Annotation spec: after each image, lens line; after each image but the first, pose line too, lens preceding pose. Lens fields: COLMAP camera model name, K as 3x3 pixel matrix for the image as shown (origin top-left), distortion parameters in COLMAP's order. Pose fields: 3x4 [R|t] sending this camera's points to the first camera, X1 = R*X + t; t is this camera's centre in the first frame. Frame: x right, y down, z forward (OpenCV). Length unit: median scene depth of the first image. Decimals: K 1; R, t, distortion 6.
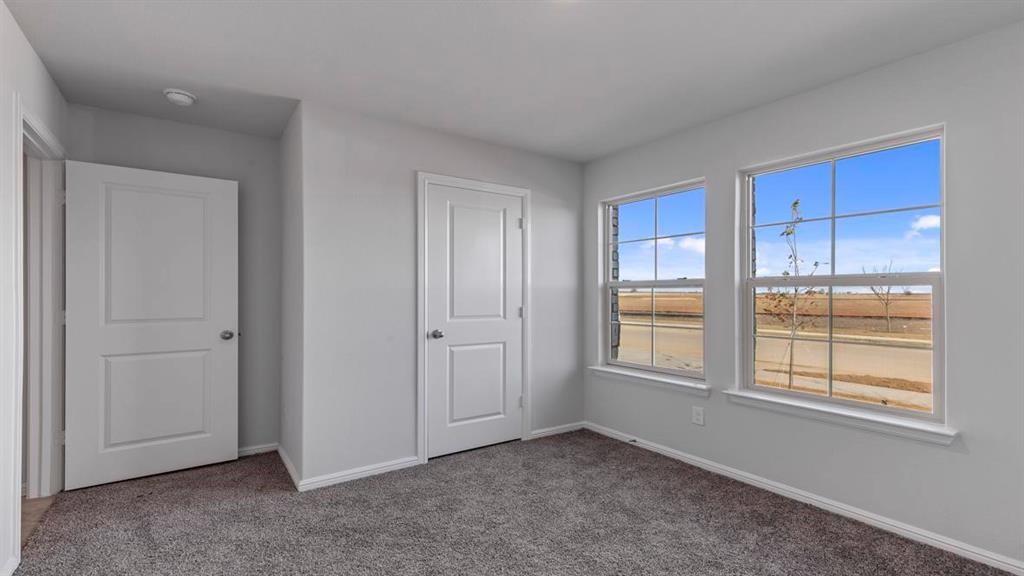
lens RADIAL K [[462.9, 0, 518.4], [0, 462.9, 287.7], [0, 0, 1]] dist [0.007548, -0.000923]
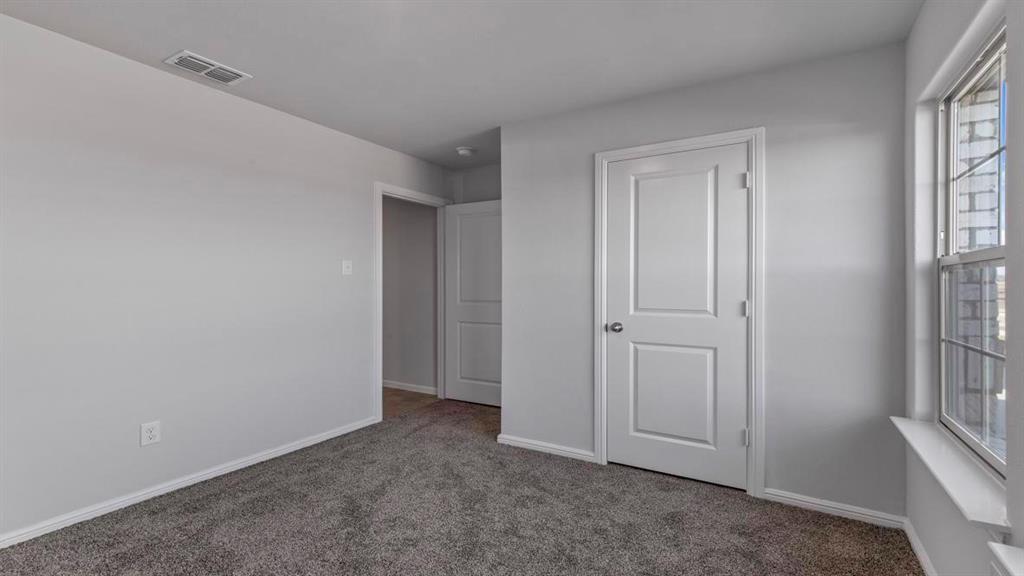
lens RADIAL K [[462.9, 0, 504.2], [0, 462.9, 278.2], [0, 0, 1]] dist [0.007548, -0.000923]
pose [[0.388974, -0.010037, -0.921194, 0.563044], [0.017738, 0.999837, -0.003404, 0.003392], [0.921078, -0.015016, 0.389088, 0.442726]]
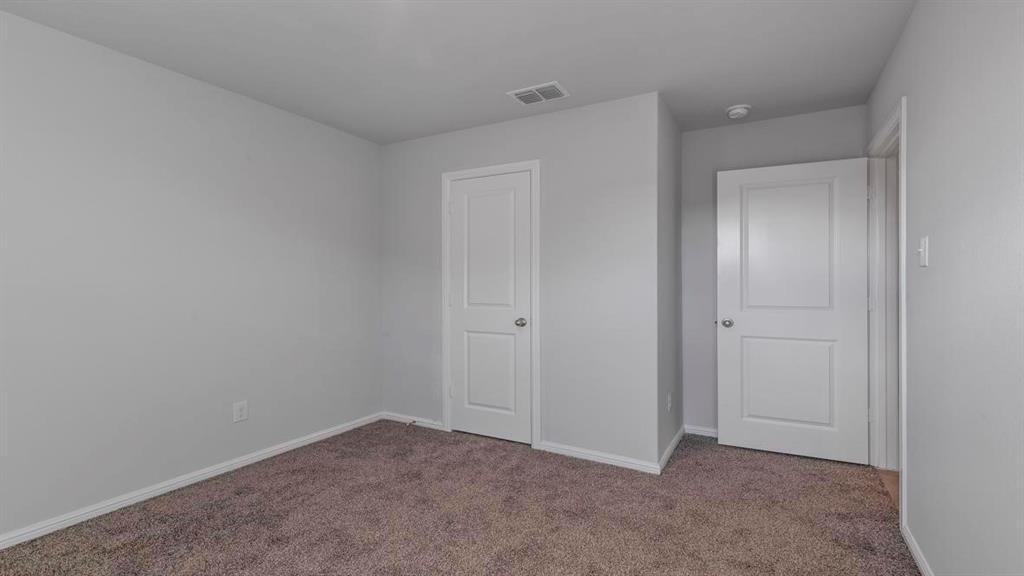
lens RADIAL K [[462.9, 0, 503.0], [0, 462.9, 285.2], [0, 0, 1]] dist [0.007548, -0.000923]
pose [[0.423298, 0.005788, -0.905972, 0.847918], [0.021514, 0.999633, 0.016439, 0.004527], [0.905735, -0.026450, 0.423018, 0.632552]]
